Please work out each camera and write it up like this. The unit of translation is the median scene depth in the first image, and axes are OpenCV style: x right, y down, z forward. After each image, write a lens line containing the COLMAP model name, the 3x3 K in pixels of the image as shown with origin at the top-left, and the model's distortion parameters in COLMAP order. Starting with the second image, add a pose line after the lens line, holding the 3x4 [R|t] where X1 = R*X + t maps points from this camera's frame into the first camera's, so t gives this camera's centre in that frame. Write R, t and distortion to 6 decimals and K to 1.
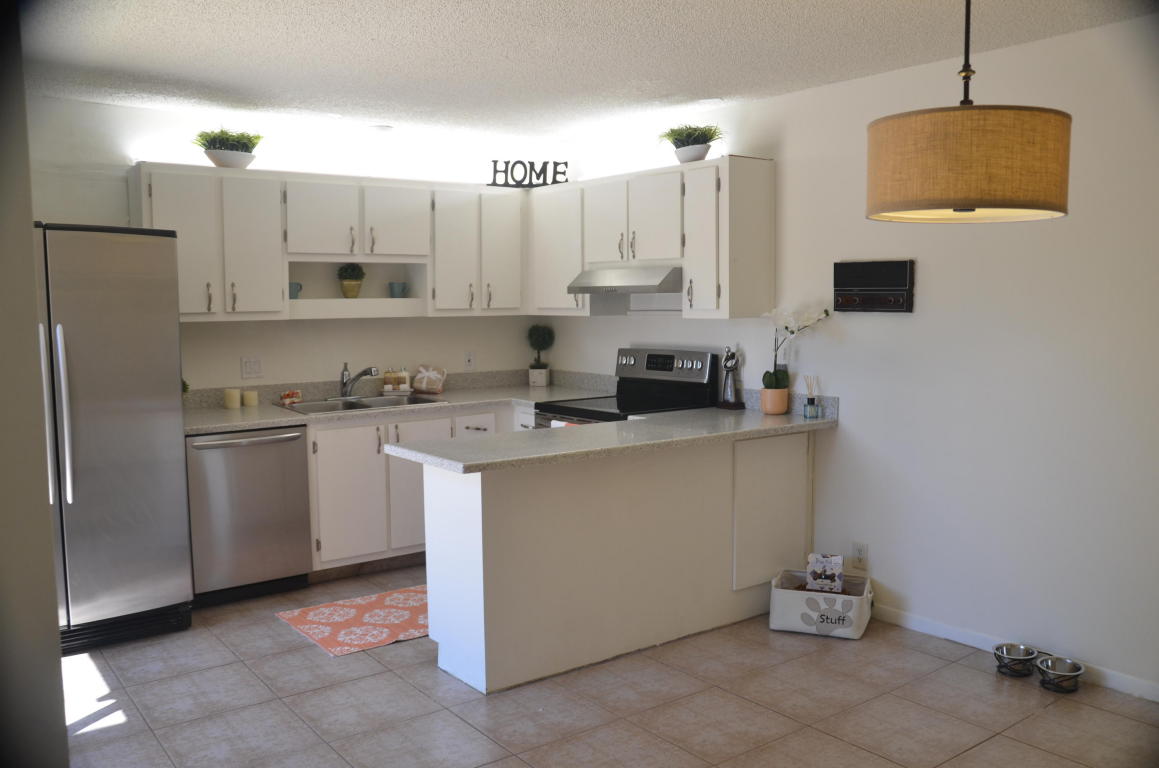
lens RADIAL K [[982.3, 0, 579.5], [0, 982.3, 384.0], [0, 0, 1]] dist [-0.105494, 0.001018]
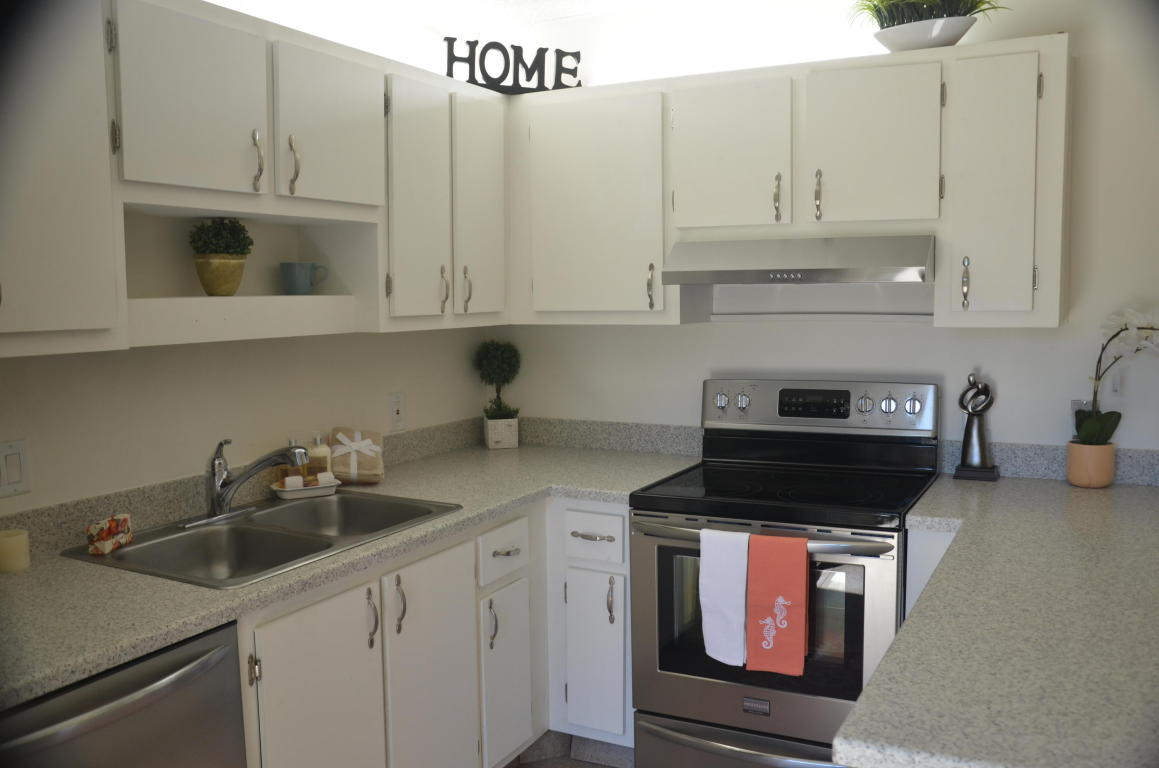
lens RADIAL K [[1001.9, 0, 579.5], [0, 1001.9, 384.0], [0, 0, 1]] dist [-0.050309, 0.000097]
pose [[0.898897, -0.046060, 0.435732, -0.278680], [0.046428, 0.998873, 0.009809, -0.042456], [-0.435693, 0.011413, 0.900023, 0.495914]]
